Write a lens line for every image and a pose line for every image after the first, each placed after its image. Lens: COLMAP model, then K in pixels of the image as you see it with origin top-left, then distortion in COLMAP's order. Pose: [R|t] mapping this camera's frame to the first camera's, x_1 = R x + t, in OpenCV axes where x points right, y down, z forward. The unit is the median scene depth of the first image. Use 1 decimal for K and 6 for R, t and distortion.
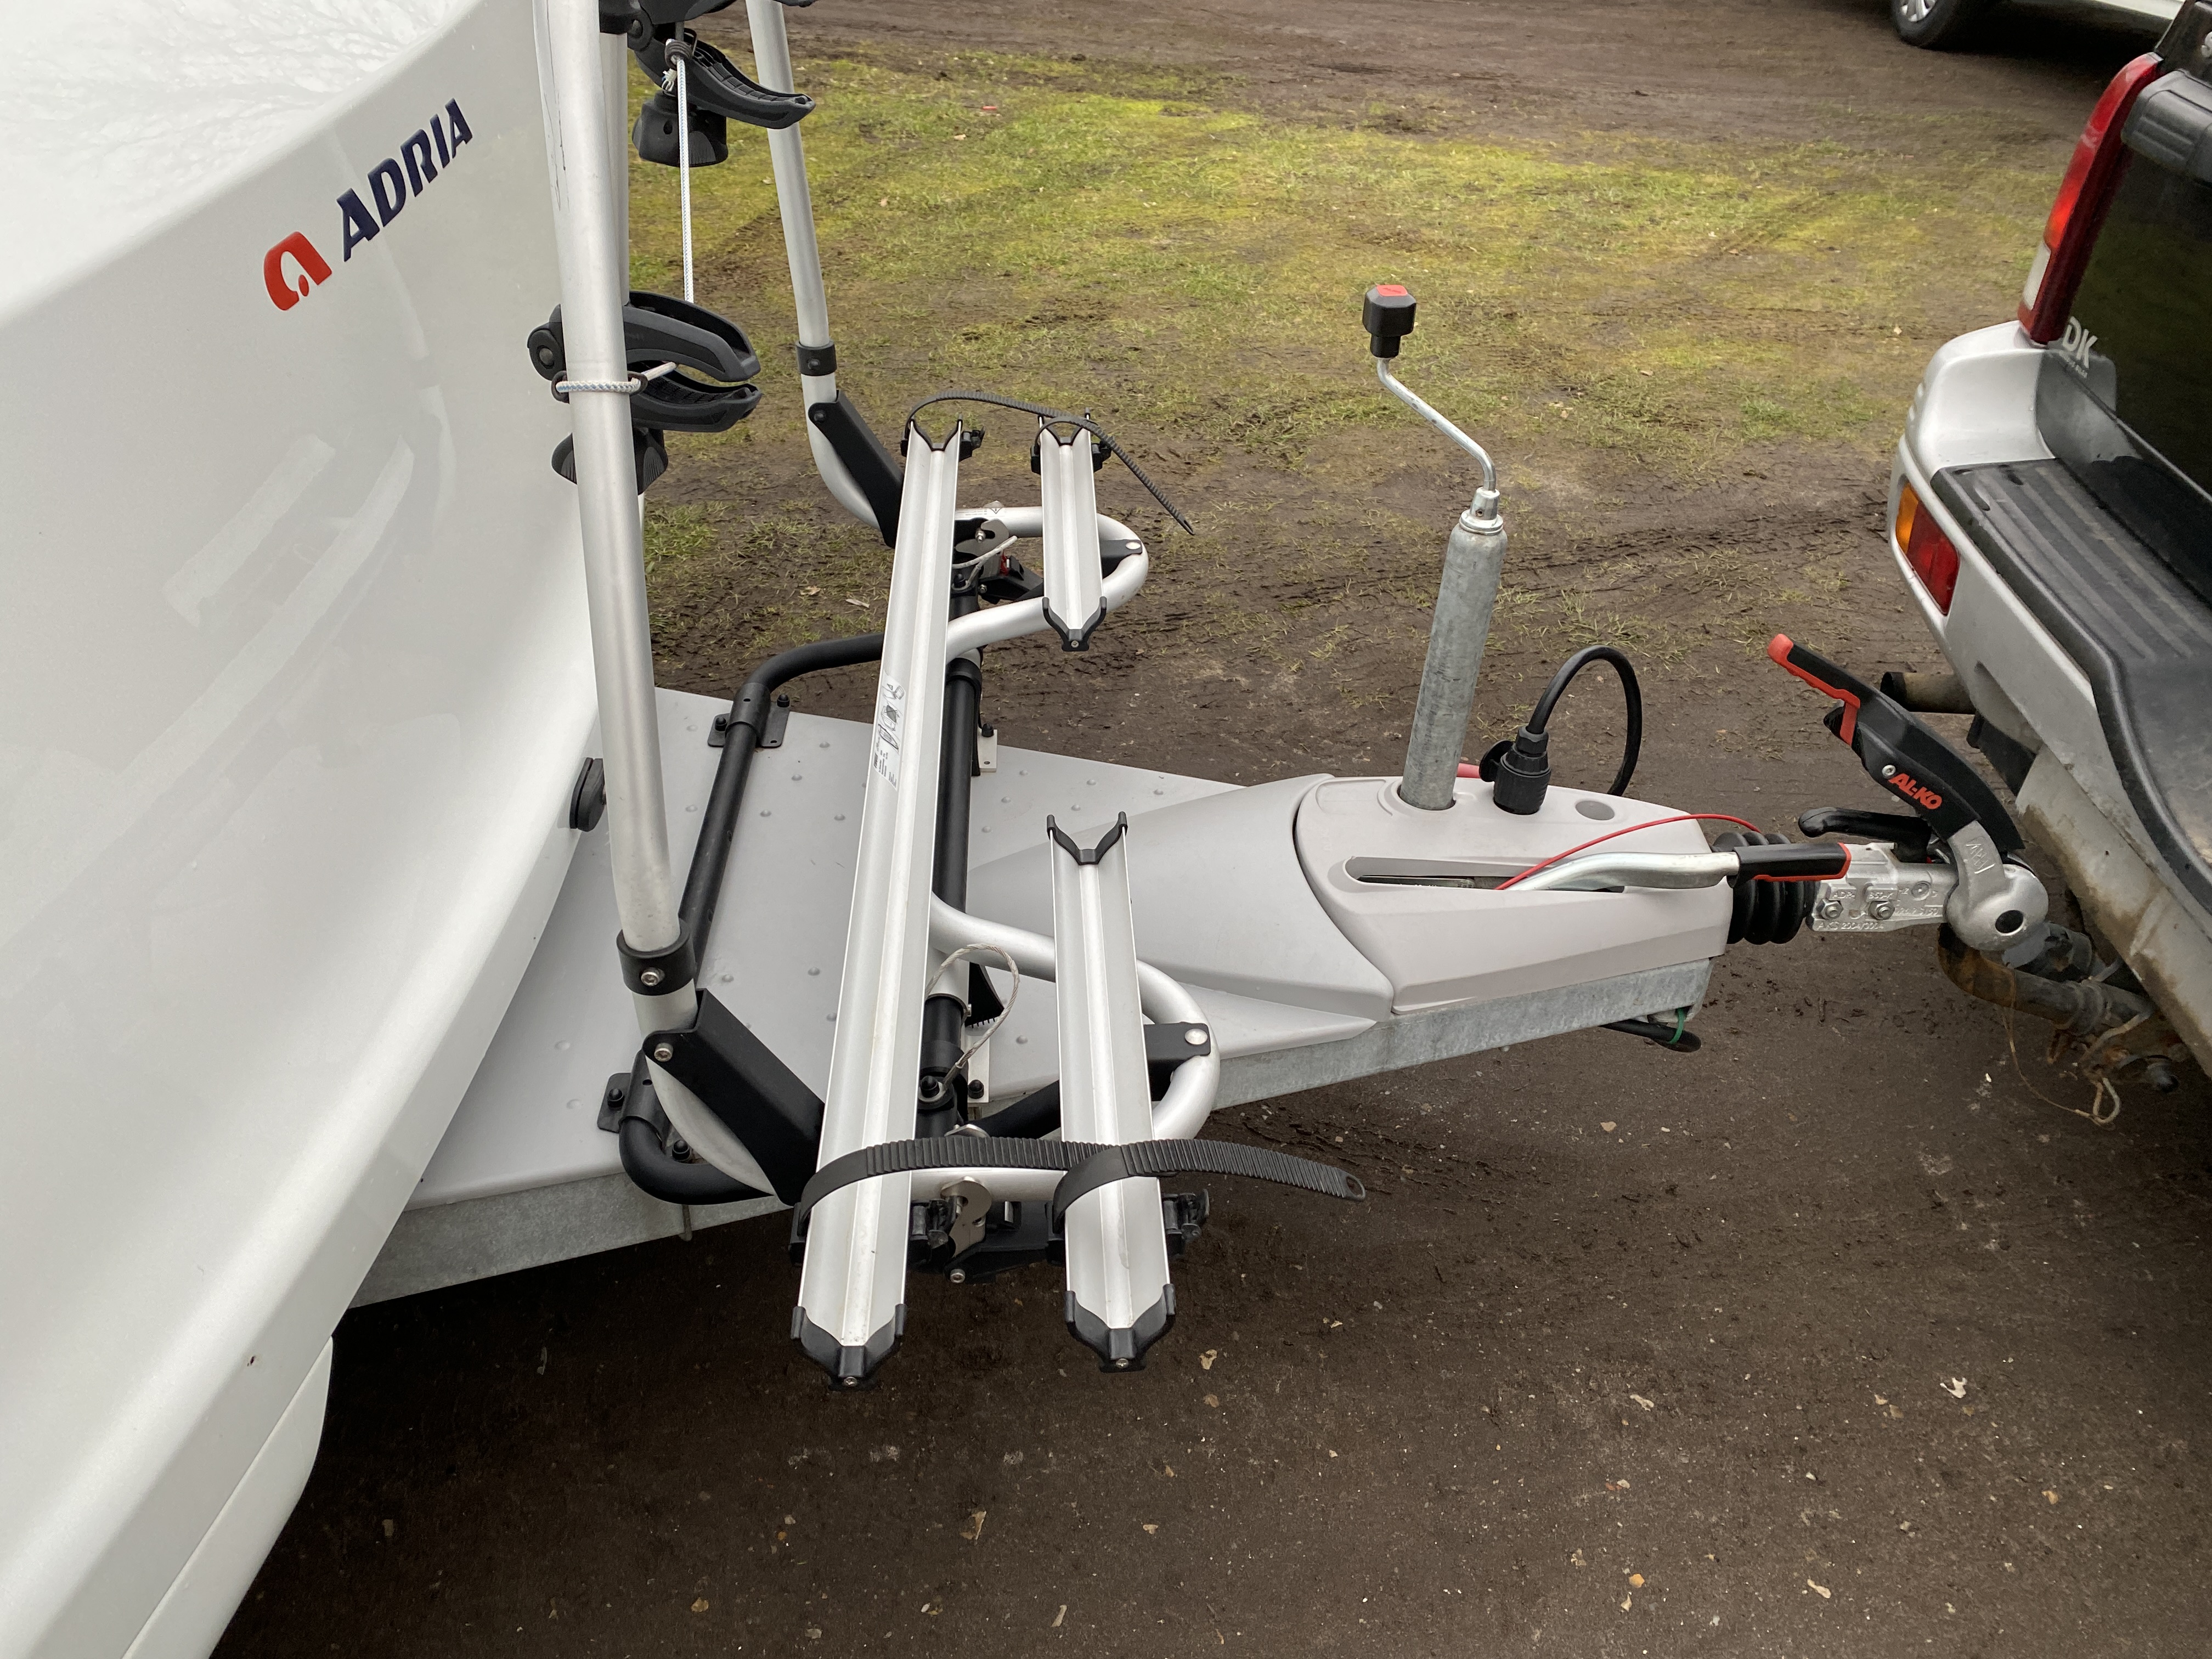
lens RADIAL K [[1673.1, 0, 1100.5], [0, 1673.1, 821.1], [0, 0, 1]] dist [0.034873, -0.036304]
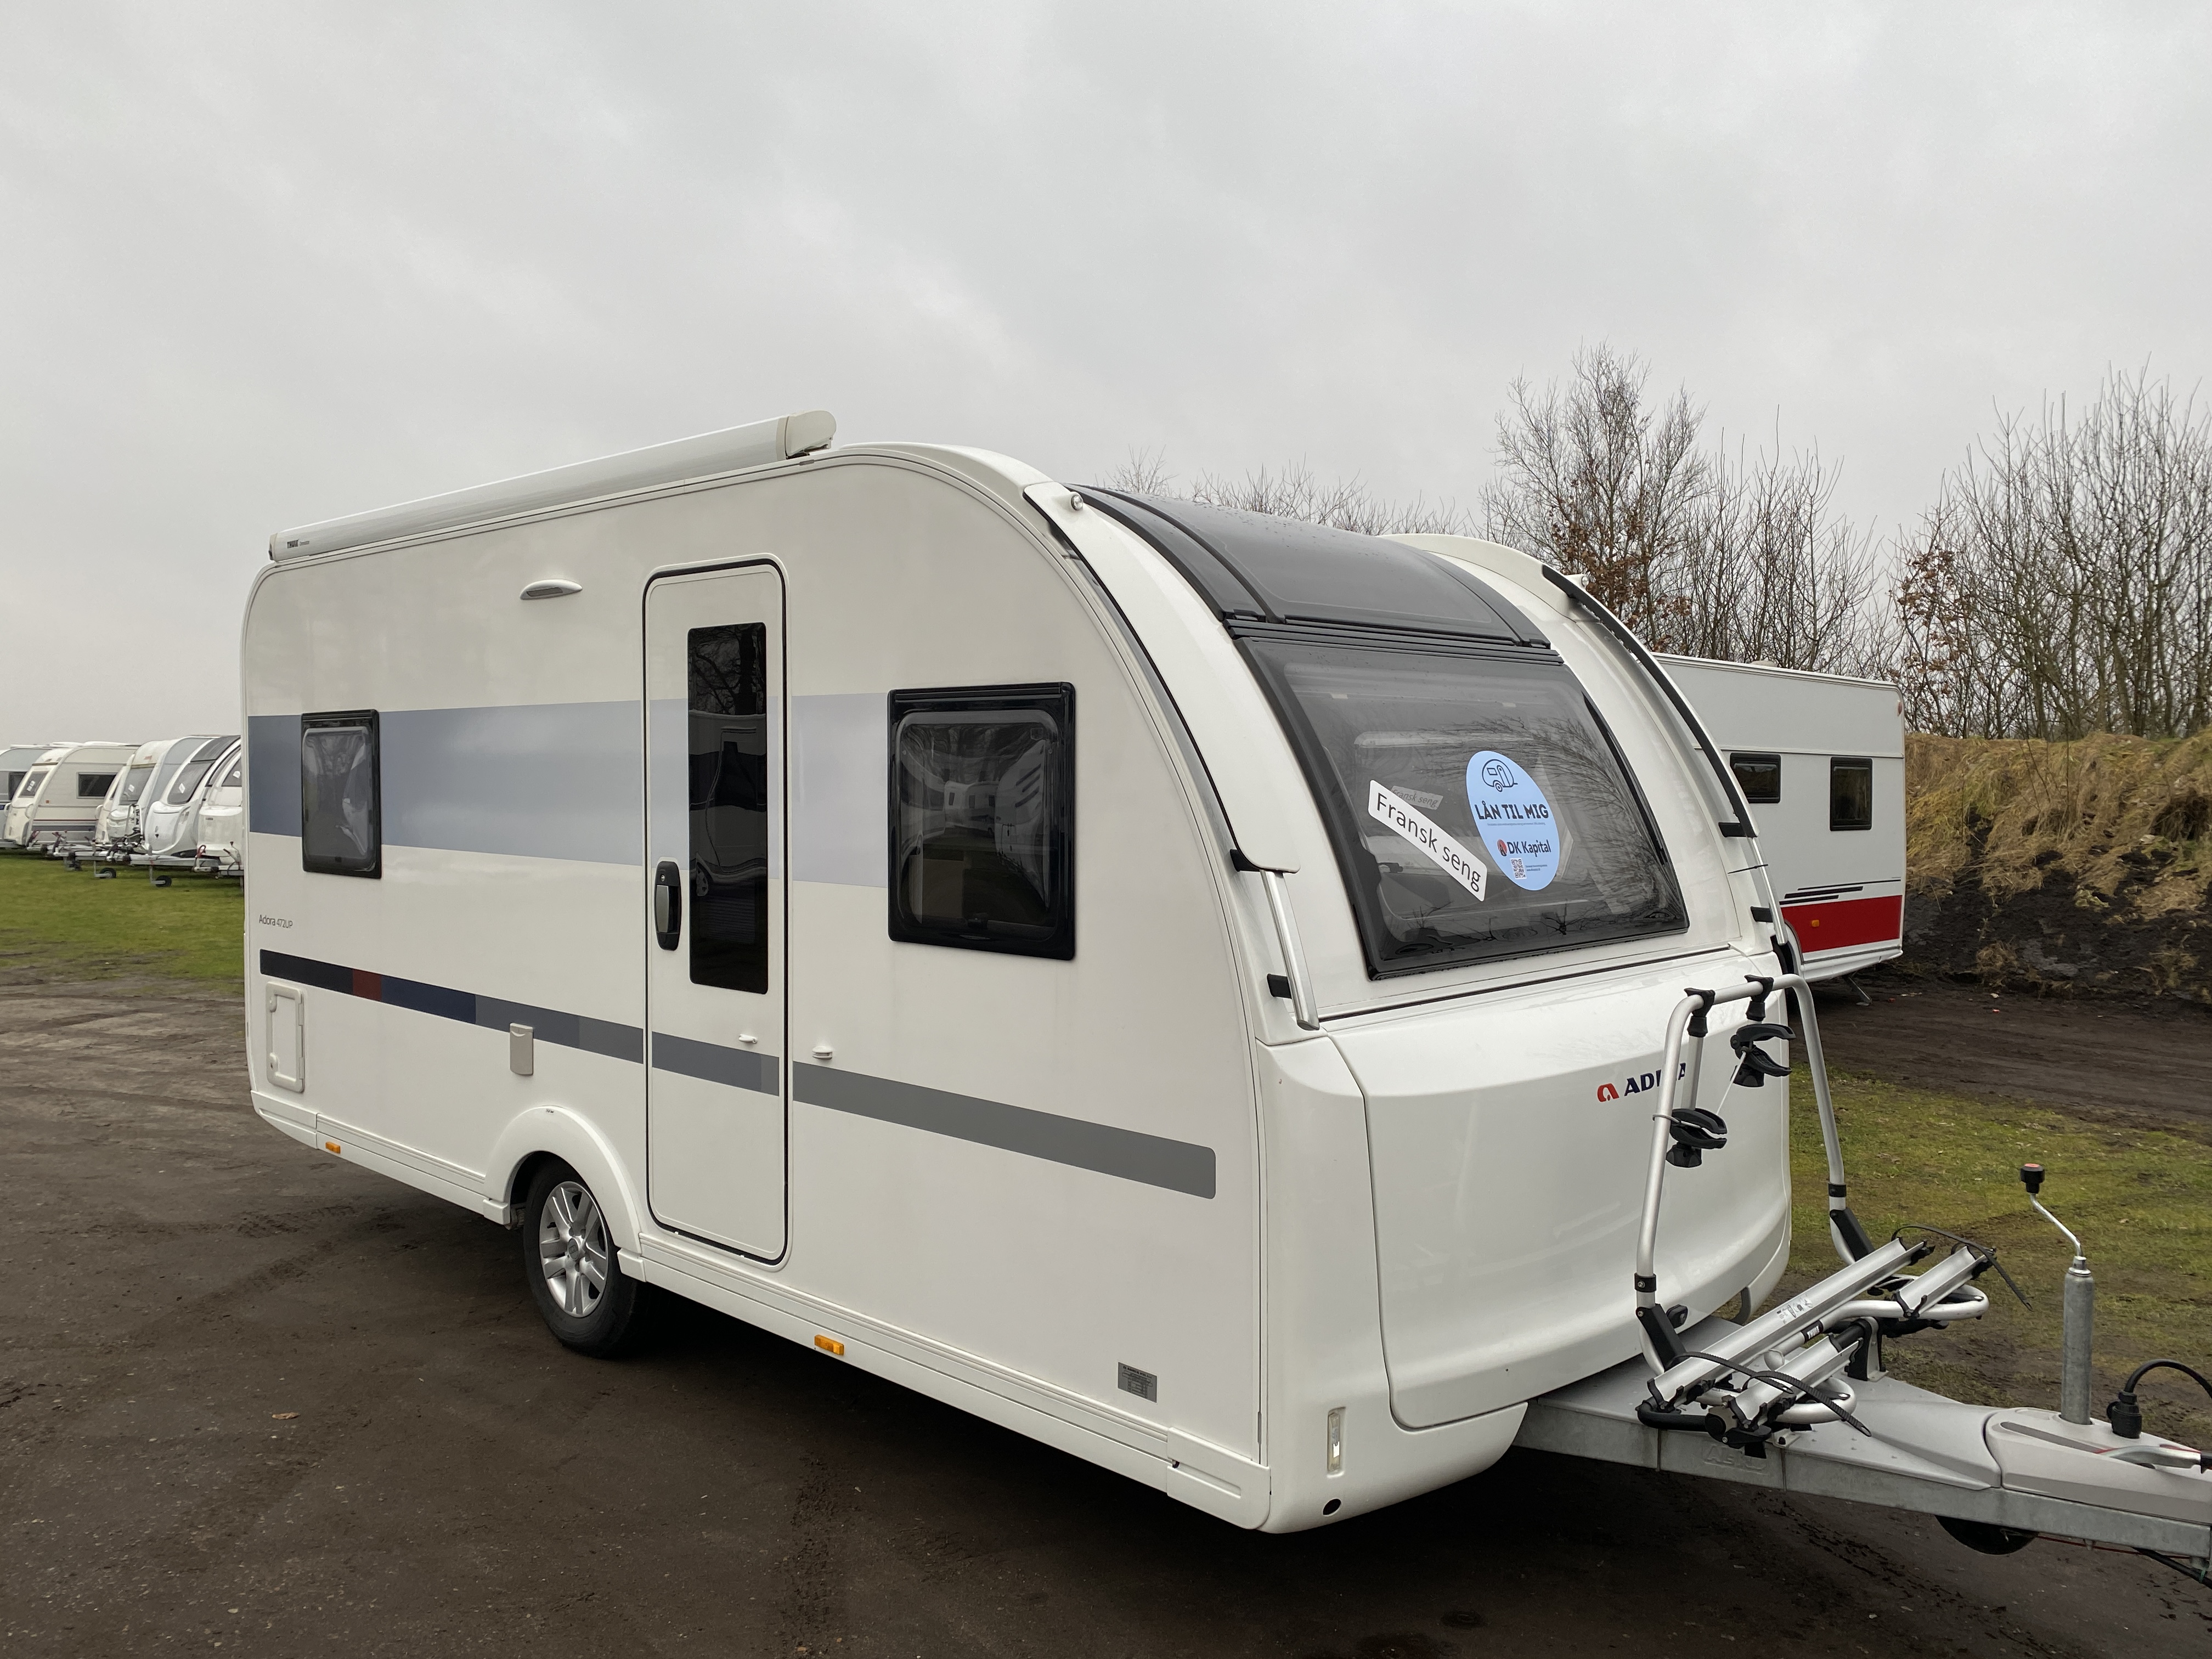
lens RADIAL K [[1673.1, 0, 1100.5], [0, 1673.1, 821.1], [0, 0, 1]] dist [0.034873, -0.036304]
pose [[0.676657, -0.028246, -0.735756, 1.016976], [-0.399779, 0.825048, -0.399341, 0.745856], [0.618314, 0.564357, 0.546982, -1.373192]]
